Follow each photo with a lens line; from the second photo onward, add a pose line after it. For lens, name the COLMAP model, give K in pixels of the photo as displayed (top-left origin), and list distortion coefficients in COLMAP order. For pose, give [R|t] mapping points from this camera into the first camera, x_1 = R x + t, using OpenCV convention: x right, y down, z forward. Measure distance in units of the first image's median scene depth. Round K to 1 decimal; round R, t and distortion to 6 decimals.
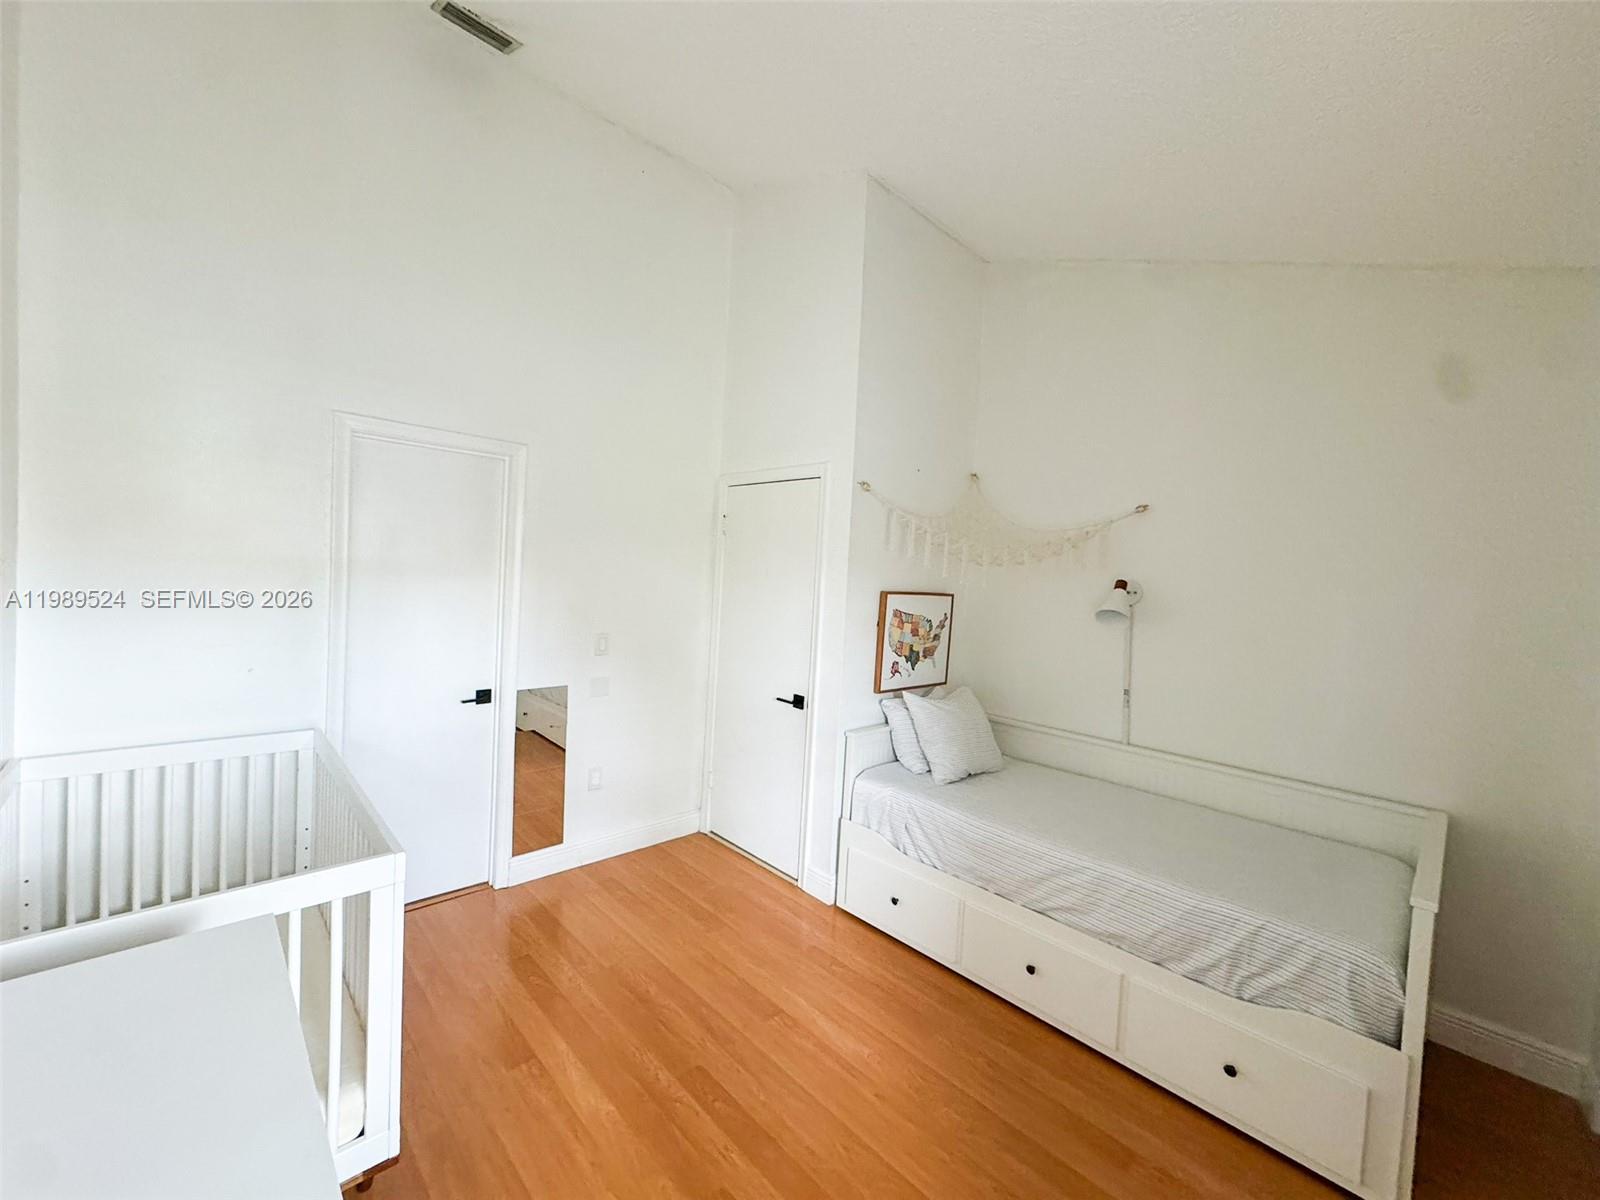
lens RADIAL K [[637.4, 0, 802.4], [0, 637.4, 600.6], [0, 0, 1]] dist [-0.003657, 0.000114]
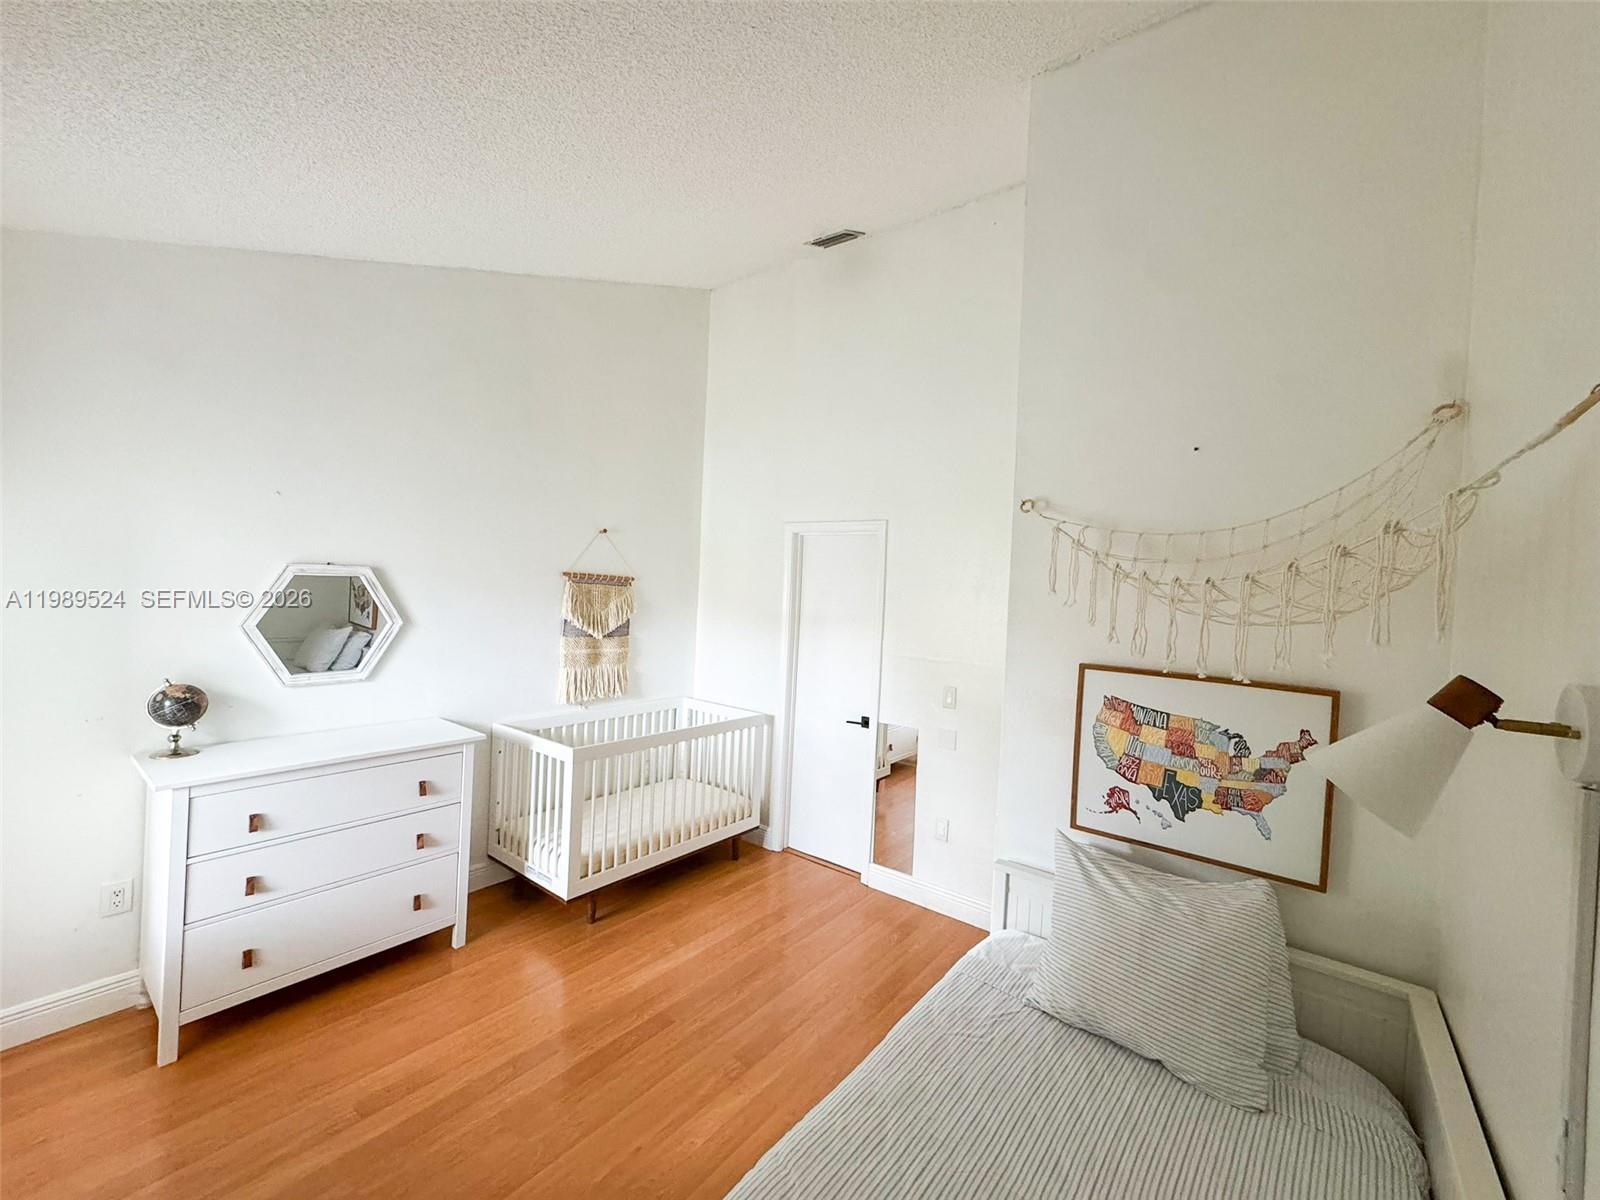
lens RADIAL K [[637.4, 0, 793.0], [0, 637.4, 593.1], [0, 0, 1]] dist [-0.003657, 0.000114]
pose [[0.139761, -0.037739, -0.989466, 0.694601], [-0.079494, 0.995620, -0.049202, -0.029585], [0.986989, 0.085533, 0.136149, 0.619449]]
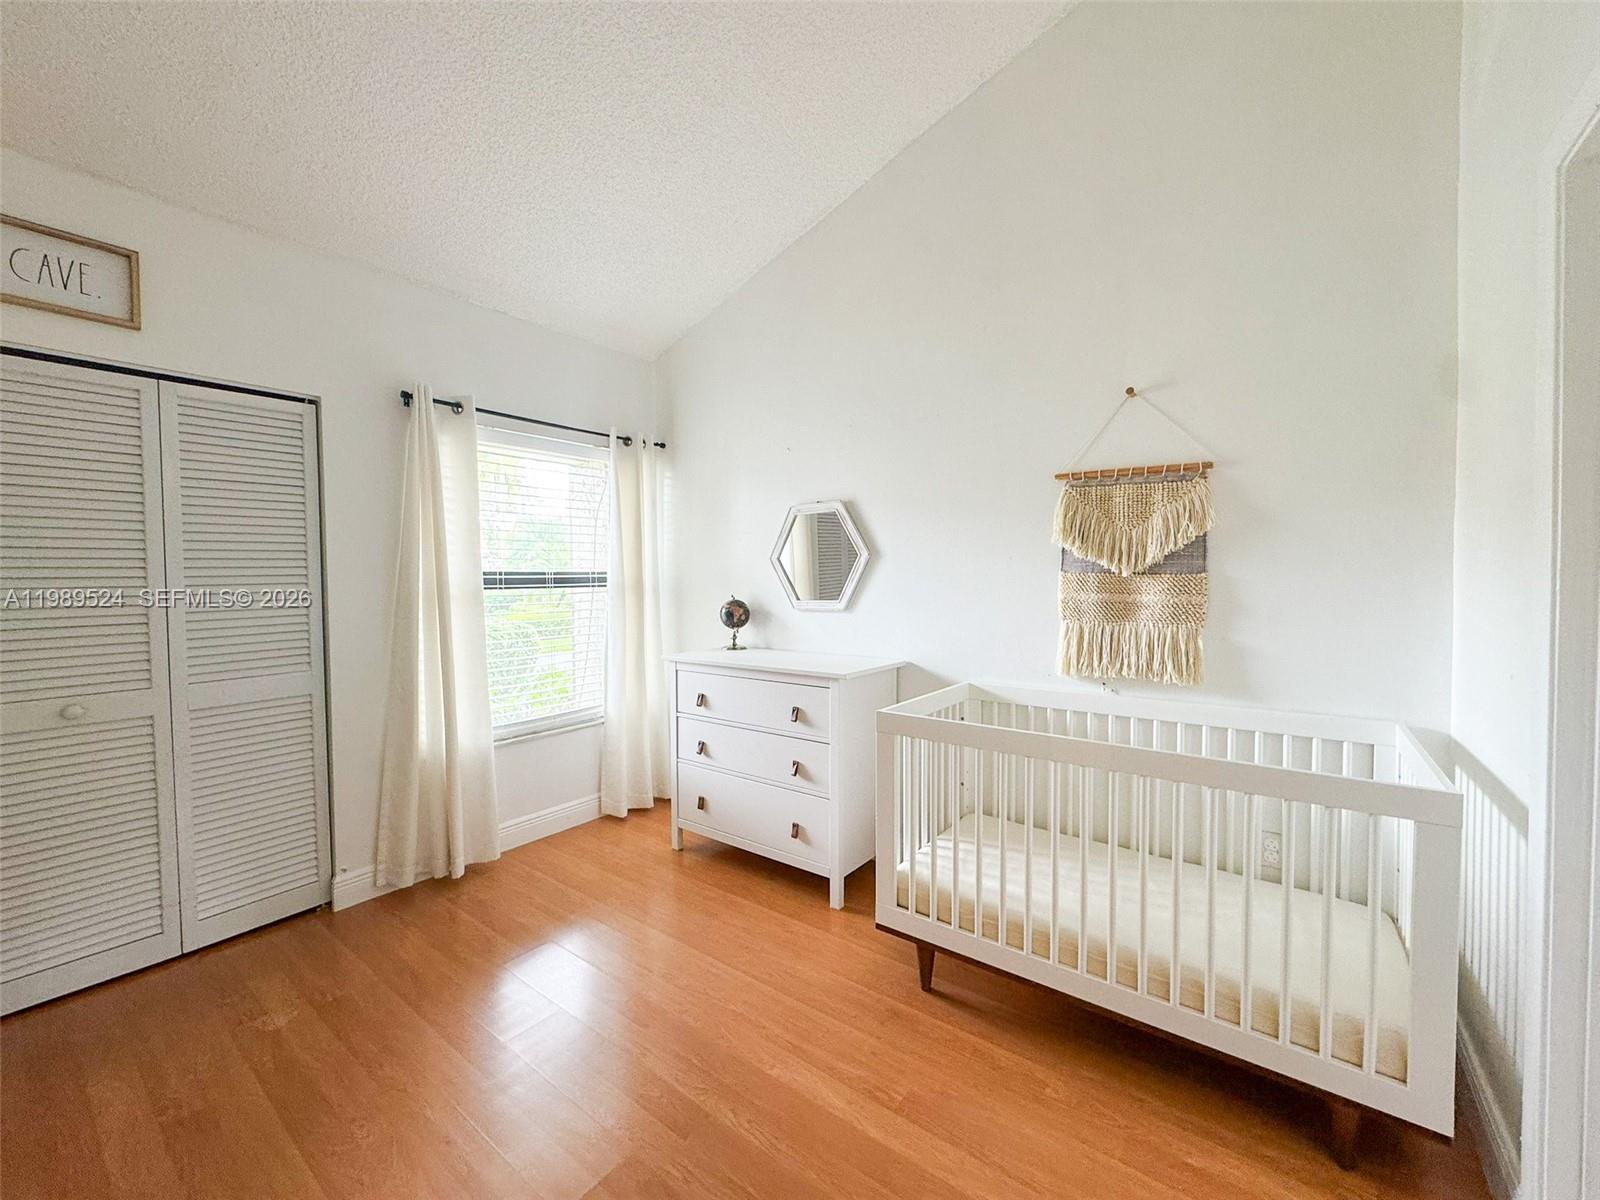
lens RADIAL K [[637.4, 0, 806.6], [0, 637.4, 596.1], [0, 0, 1]] dist [-0.003657, 0.000114]
pose [[-0.986359, -0.038494, -0.160041, -0.101031], [-0.048895, 0.996905, 0.061562, 0.022151], [0.157176, 0.068547, -0.985189, 1.078271]]
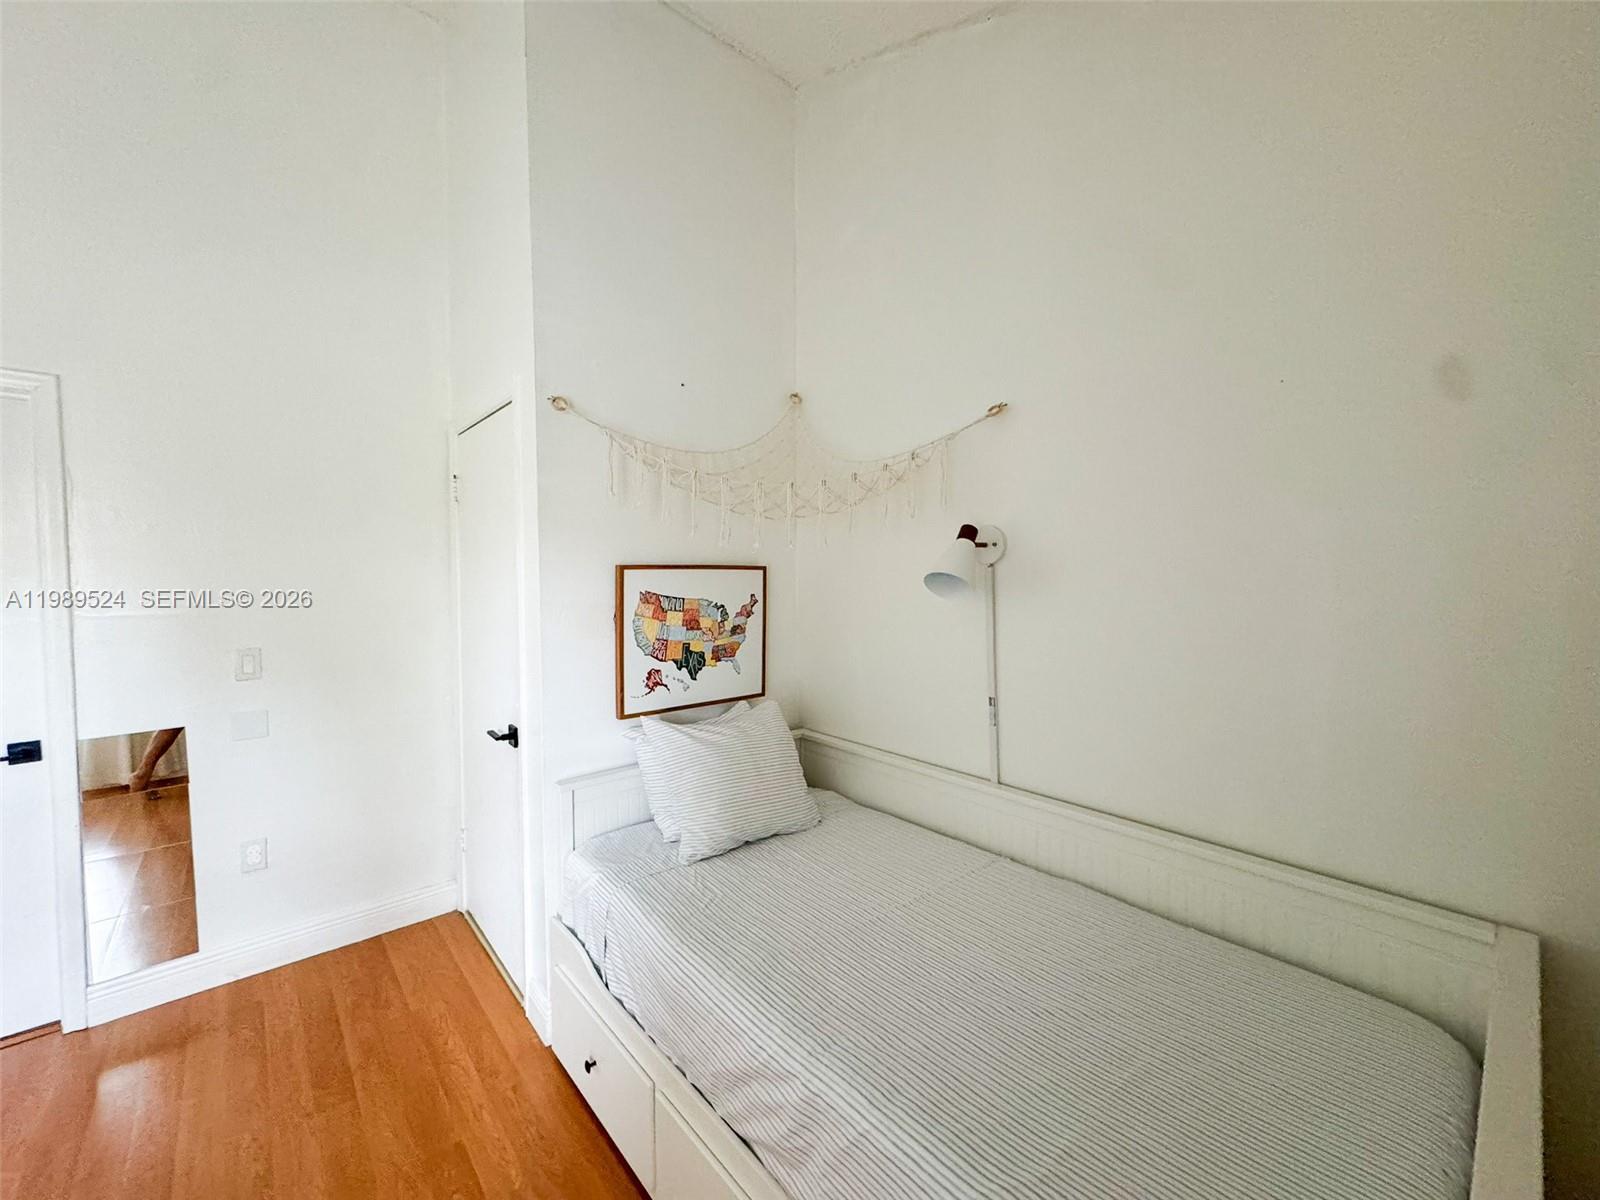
lens RADIAL K [[637.4, 0, 801.4], [0, 637.4, 598.8], [0, 0, 1]] dist [-0.003657, 0.000114]
pose [[0.997433, -0.053426, -0.047670, 0.341082], [0.053635, 0.998556, 0.003131, 0.027809], [0.047434, -0.005680, 0.998858, 0.341869]]
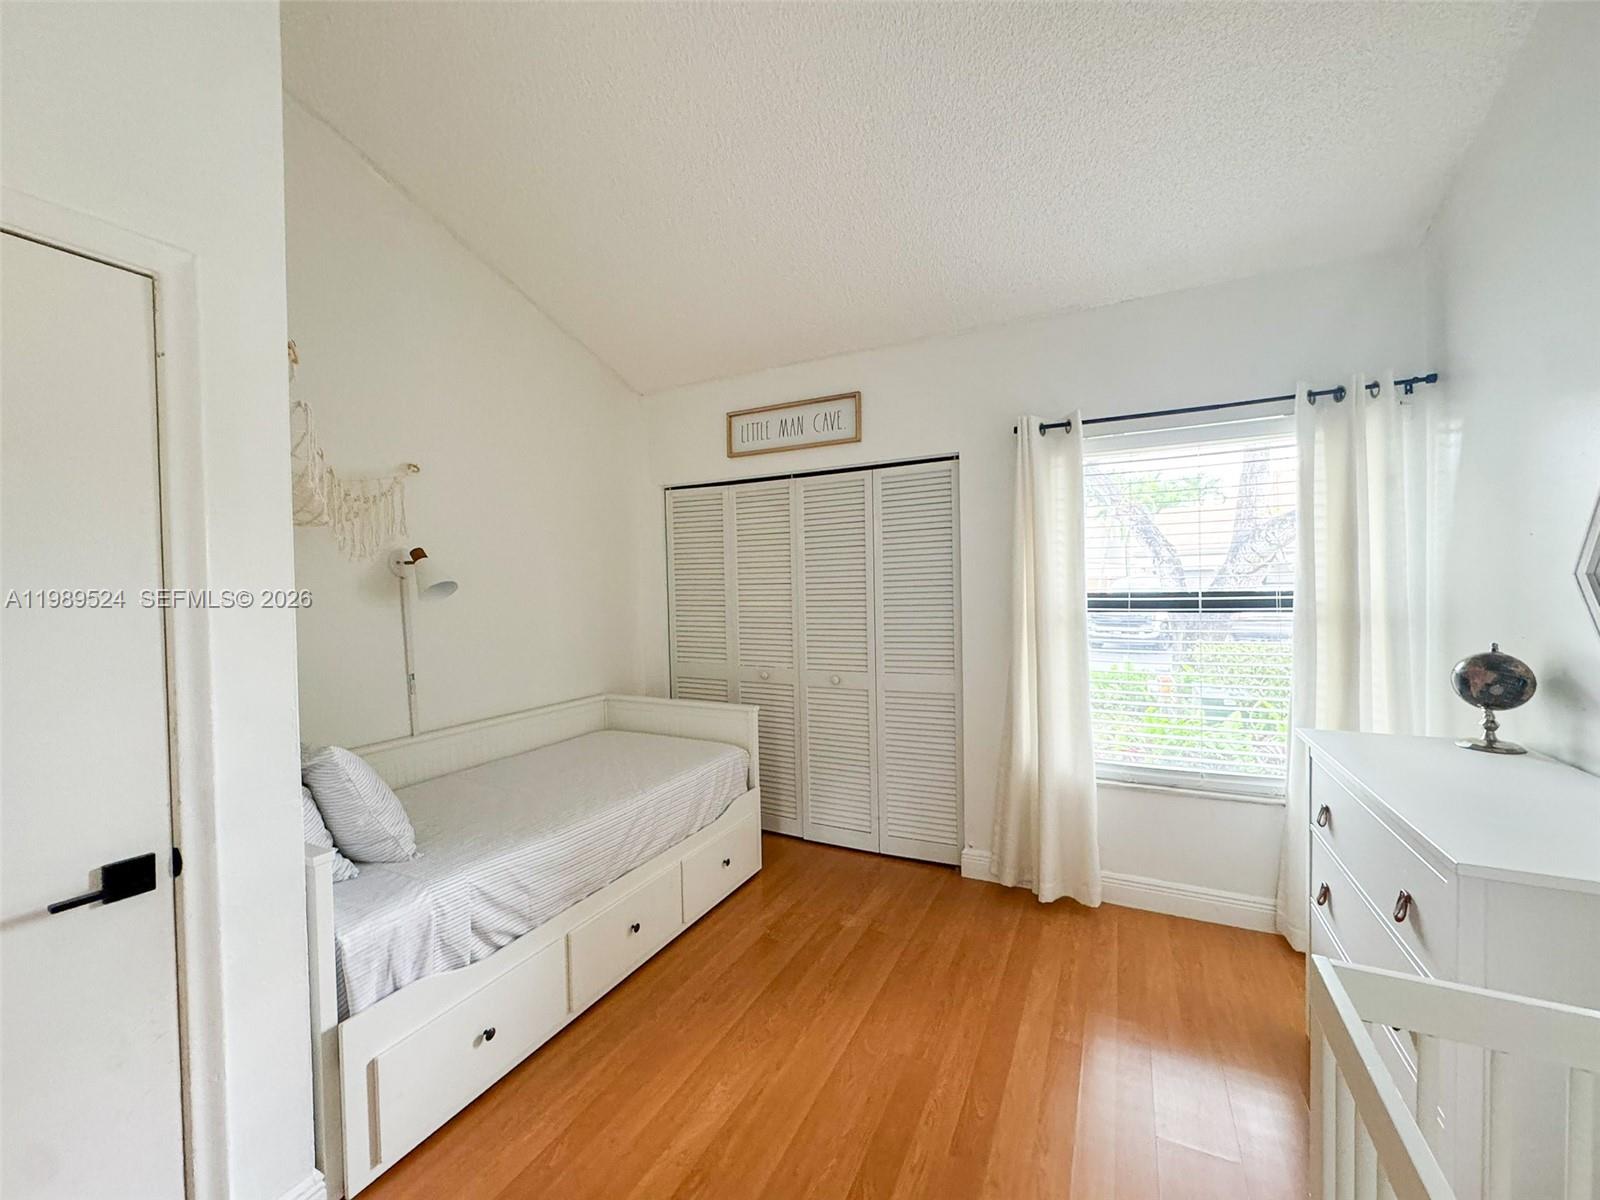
lens RADIAL K [[637.4, 0, 793.9], [0, 637.4, 594.5], [0, 0, 1]] dist [-0.003657, 0.000114]
pose [[-0.327193, -0.060511, 0.943018, -0.465747], [0.040459, 0.996135, 0.077957, -0.016730], [-0.944091, 0.063661, -0.323480, 0.750503]]
